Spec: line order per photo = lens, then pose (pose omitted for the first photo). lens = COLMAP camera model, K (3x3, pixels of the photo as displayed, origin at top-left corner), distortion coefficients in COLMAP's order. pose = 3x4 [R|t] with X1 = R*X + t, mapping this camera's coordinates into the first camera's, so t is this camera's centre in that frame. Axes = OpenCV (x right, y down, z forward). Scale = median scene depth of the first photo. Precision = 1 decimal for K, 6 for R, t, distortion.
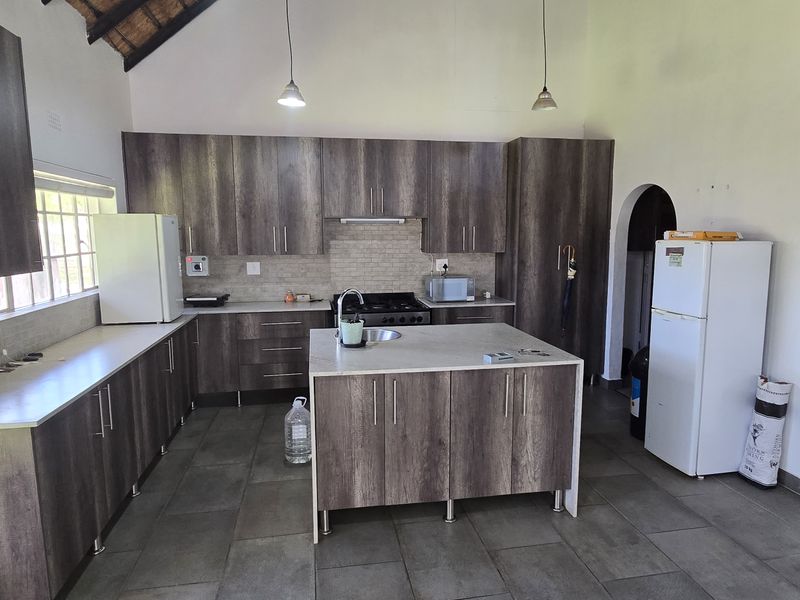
lens RADIAL K [[529.8, 0, 406.9], [0, 529.8, 301.3], [0, 0, 1]] dist [0.005250, -0.001851]
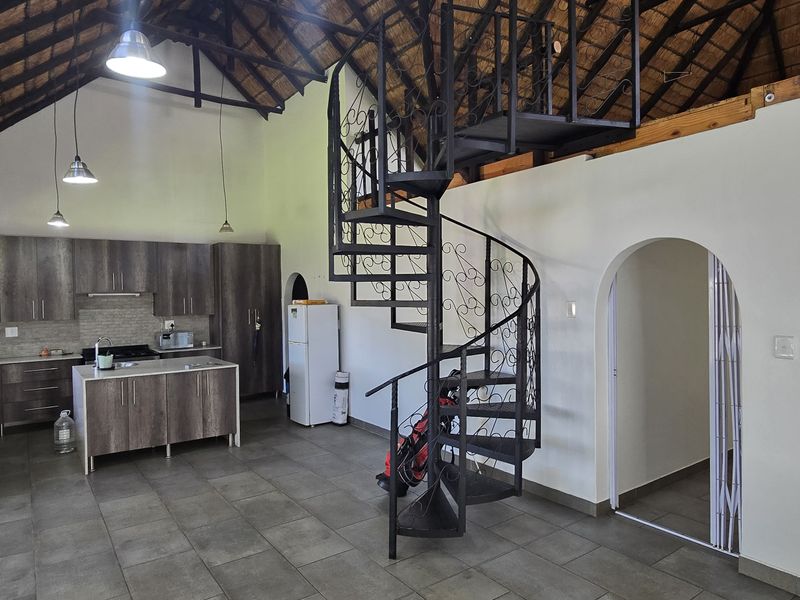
lens RADIAL K [[529.8, 0, 406.9], [0, 529.8, 301.3], [0, 0, 1]] dist [0.005250, -0.001851]
pose [[0.897512, -0.018525, 0.440601, 0.012874], [0.071840, 0.991912, -0.104635, 0.075735], [-0.435099, 0.125564, 0.891584, -0.658479]]
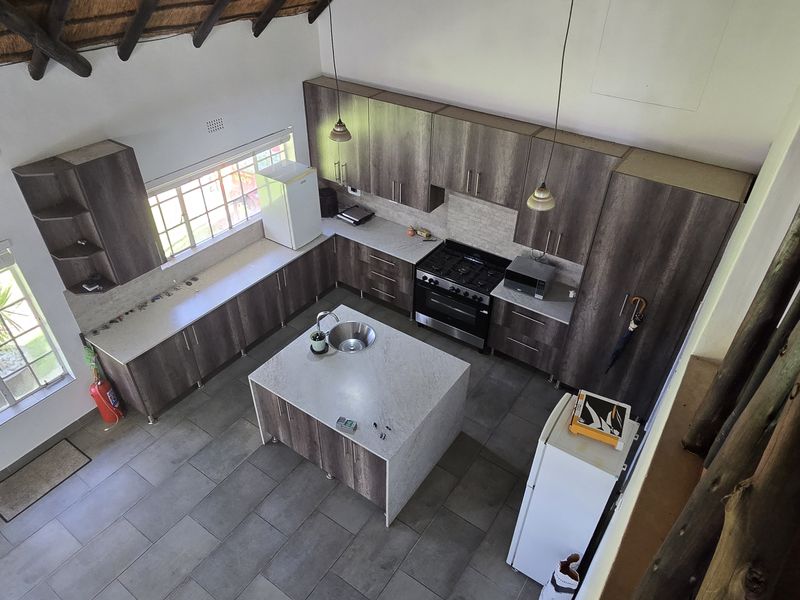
lens RADIAL K [[529.8, 0, 406.9], [0, 529.8, 301.3], [0, 0, 1]] dist [0.005250, -0.001851]
pose [[0.714141, 0.440146, -0.544311, 0.537388], [-0.112886, 0.839821, 0.530997, -0.552097], [0.690840, -0.317761, 0.649437, 0.171111]]
